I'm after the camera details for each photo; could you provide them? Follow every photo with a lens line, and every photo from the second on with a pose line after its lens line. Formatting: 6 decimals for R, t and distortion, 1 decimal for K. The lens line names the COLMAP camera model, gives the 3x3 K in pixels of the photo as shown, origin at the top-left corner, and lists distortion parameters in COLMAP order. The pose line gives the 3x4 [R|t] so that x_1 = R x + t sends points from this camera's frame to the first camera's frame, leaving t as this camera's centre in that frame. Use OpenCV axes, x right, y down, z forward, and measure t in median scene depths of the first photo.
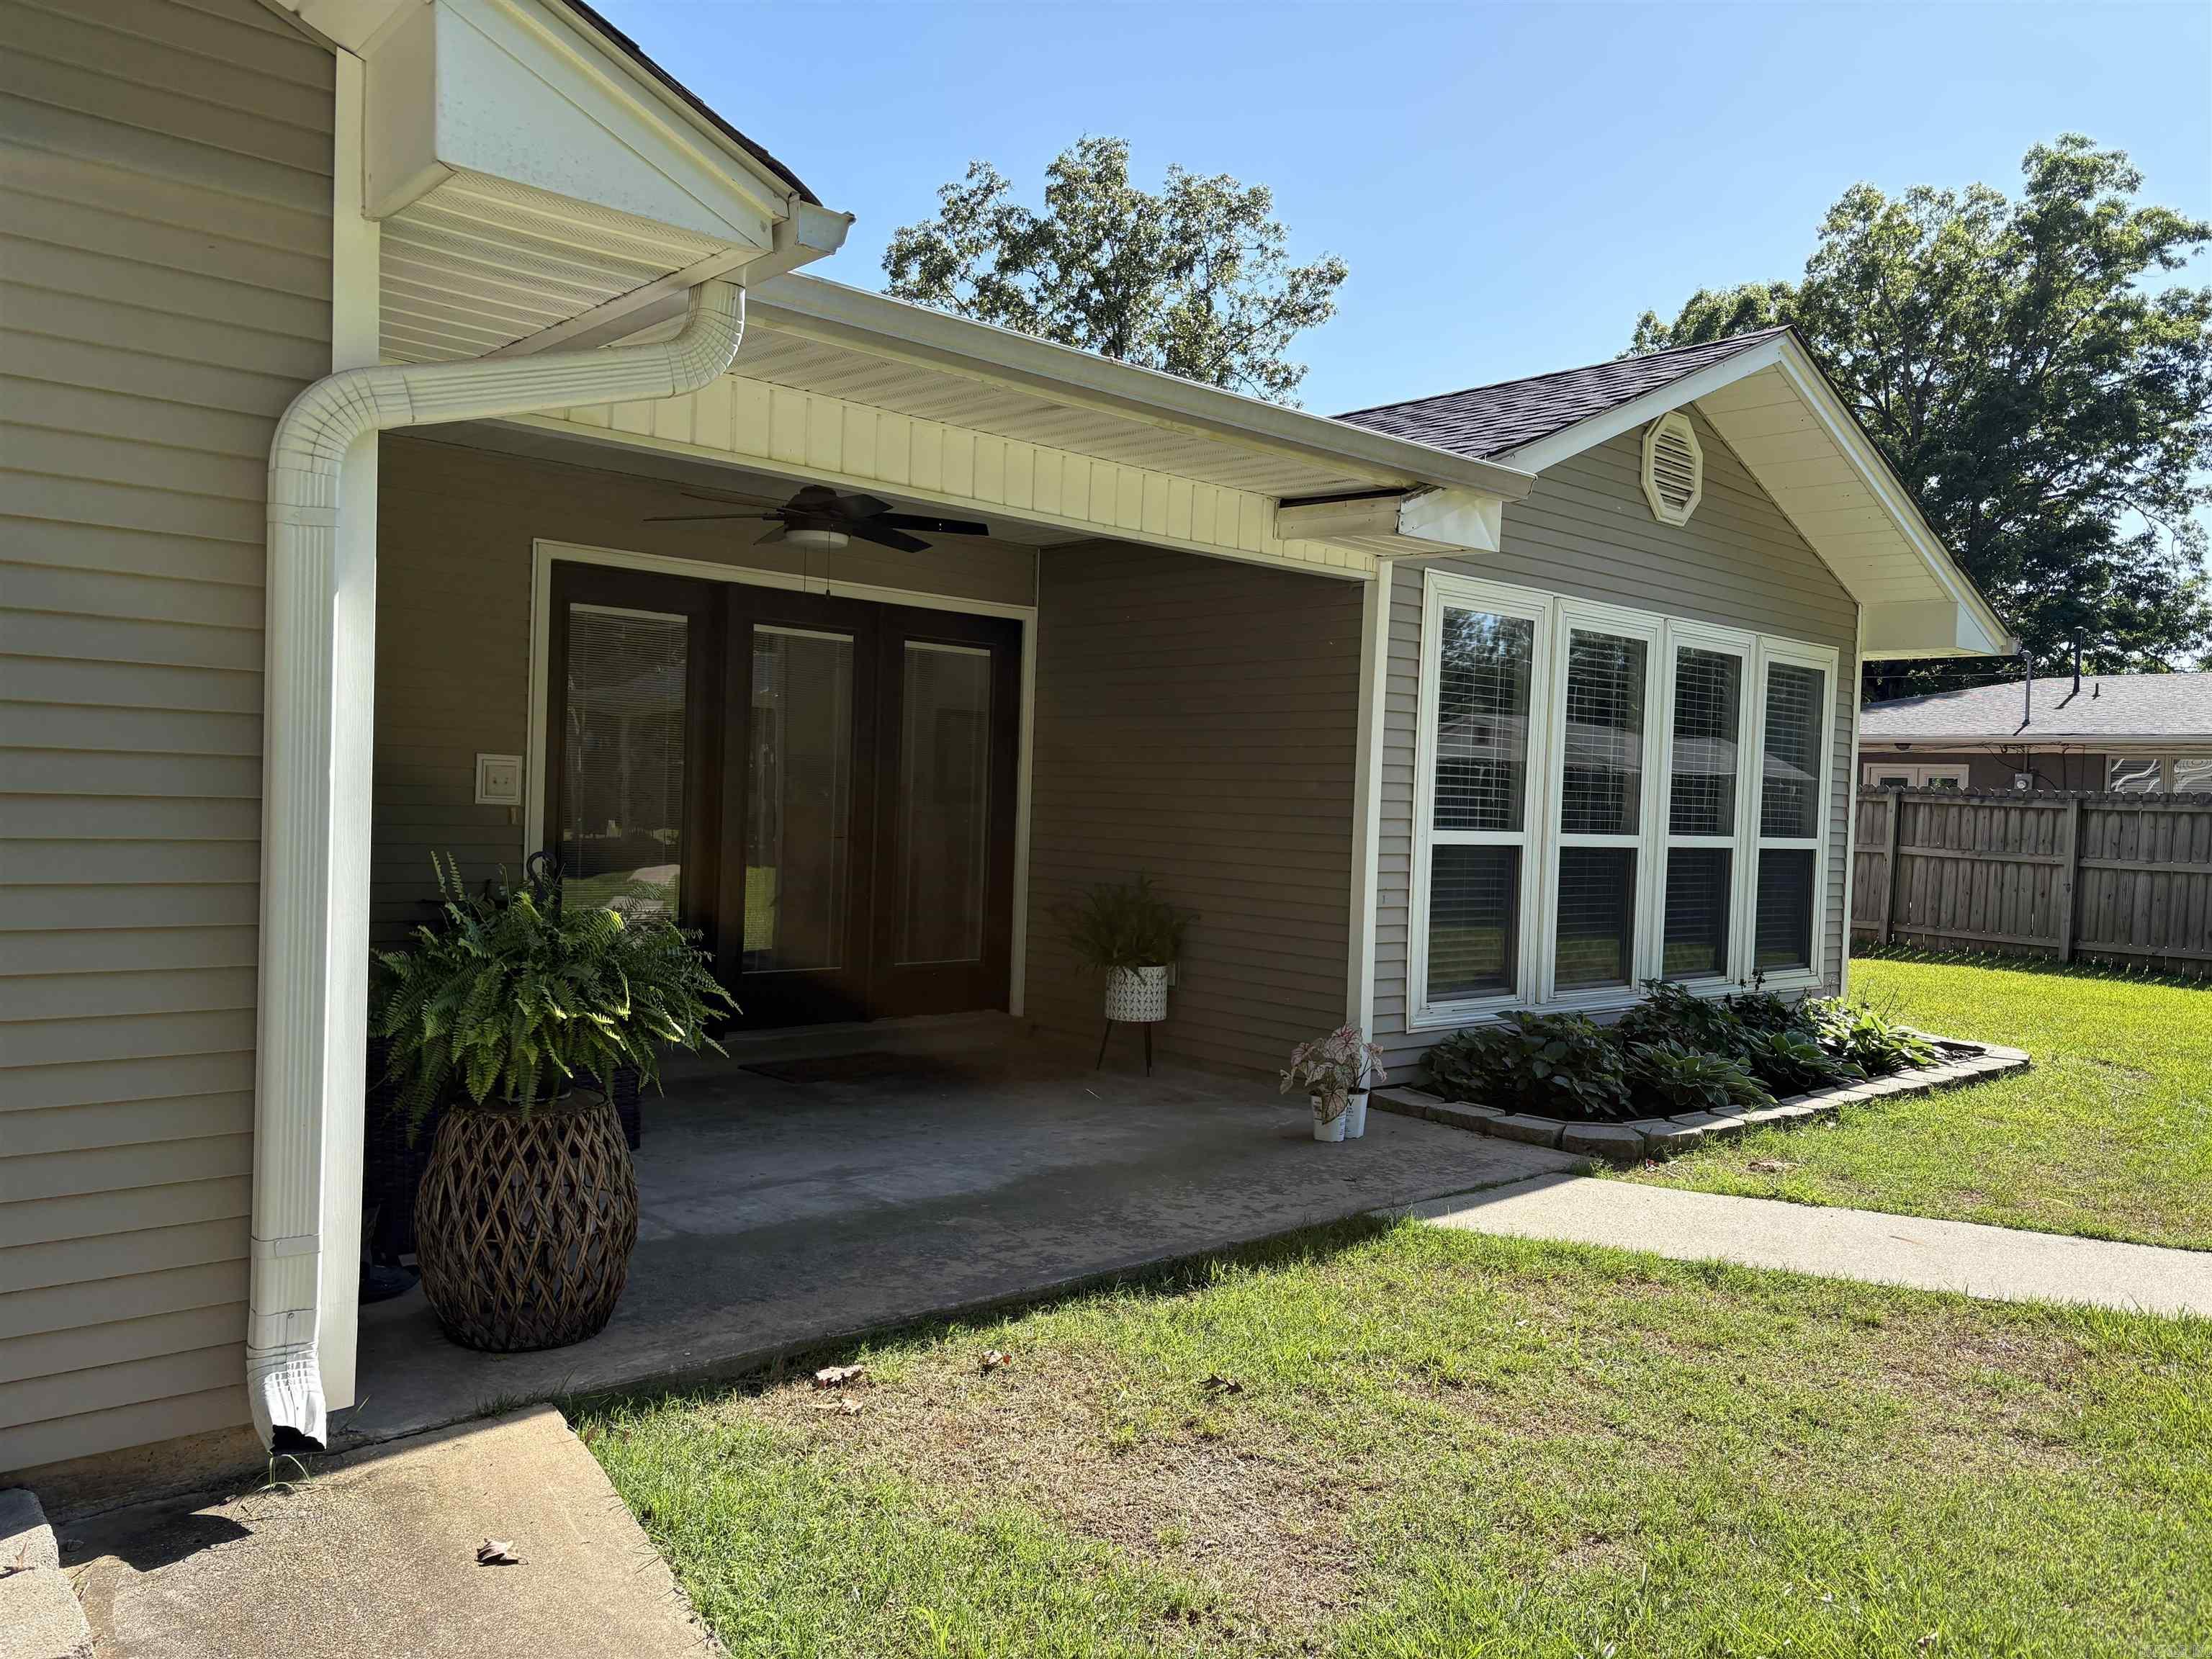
lens RADIAL K [[1620.9, 0, 1098.7], [0, 1620.9, 830.4], [0, 0, 1]] dist [0.036546, -0.005577]
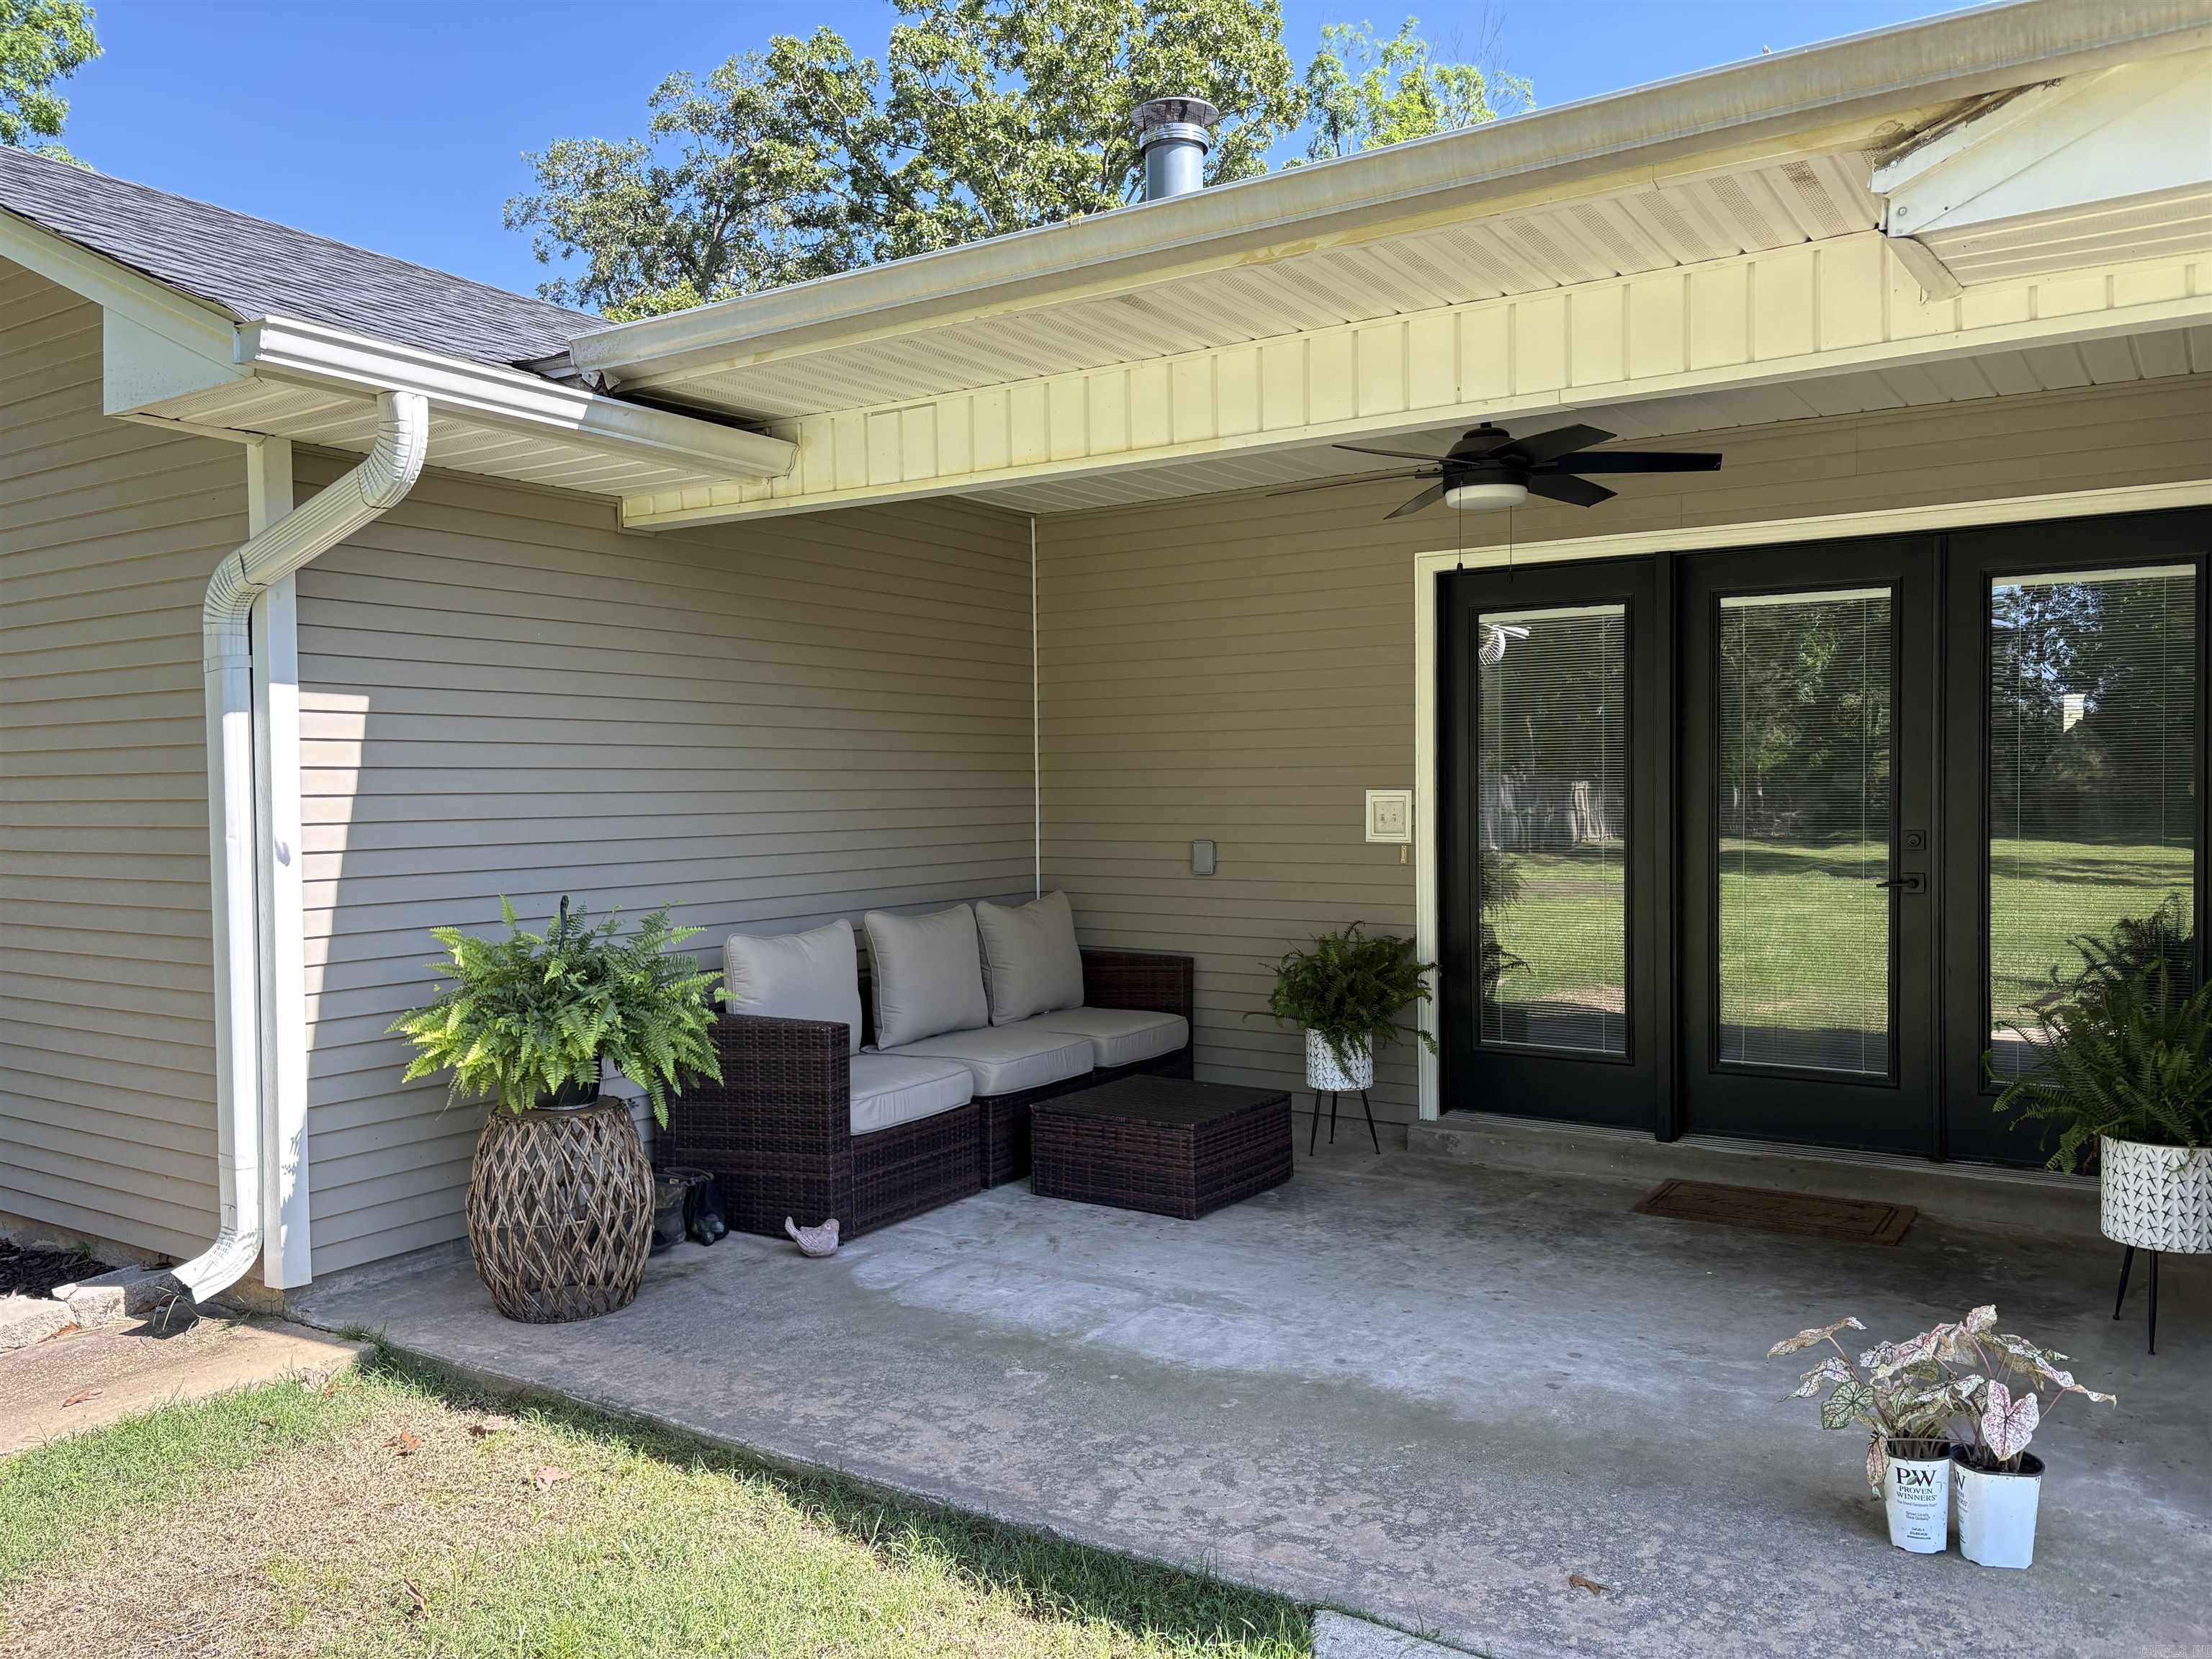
lens RADIAL K [[1620.9, 0, 1098.7], [0, 1620.9, 830.4], [0, 0, 1]] dist [0.036546, -0.005577]
pose [[0.274990, -0.015034, -0.961329, 0.719226], [-0.002333, 0.999864, -0.016304, -0.010928], [0.961444, 0.006726, 0.274918, 0.855885]]
